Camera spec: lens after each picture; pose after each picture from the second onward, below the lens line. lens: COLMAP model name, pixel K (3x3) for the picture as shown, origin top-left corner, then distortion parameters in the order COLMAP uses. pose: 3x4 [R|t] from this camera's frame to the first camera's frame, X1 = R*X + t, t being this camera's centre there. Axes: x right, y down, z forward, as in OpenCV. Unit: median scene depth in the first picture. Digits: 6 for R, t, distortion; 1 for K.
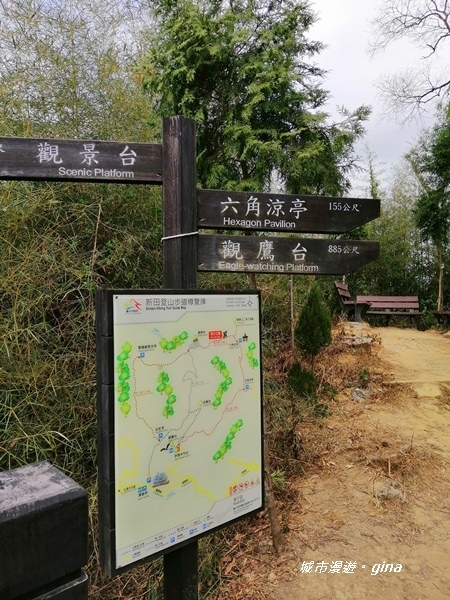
lens RADIAL K [[450.4, 0, 214.0], [0, 450.4, 290.7], [0, 0, 1]] dist [0.003369, -0.008510]
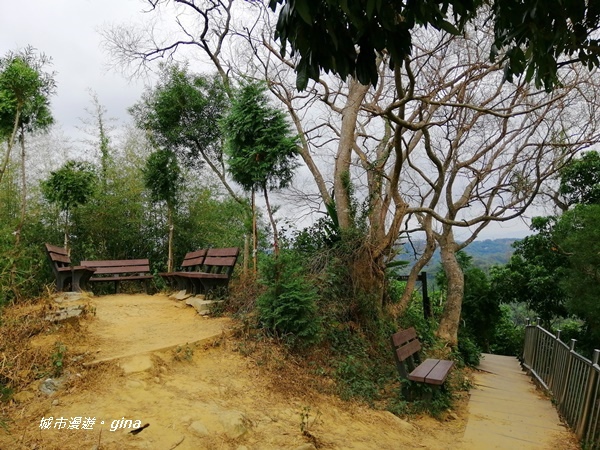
lens RADIAL K [[450.4, 0, 300.2], [0, 450.4, 225.5], [0, 0, 1]] dist [0.003369, -0.008510]
pose [[0.759740, 0.006825, 0.650192, 0.084354], [0.038548, 0.997713, -0.055515, 0.008485], [-0.649084, 0.067240, 0.757739, 0.068389]]
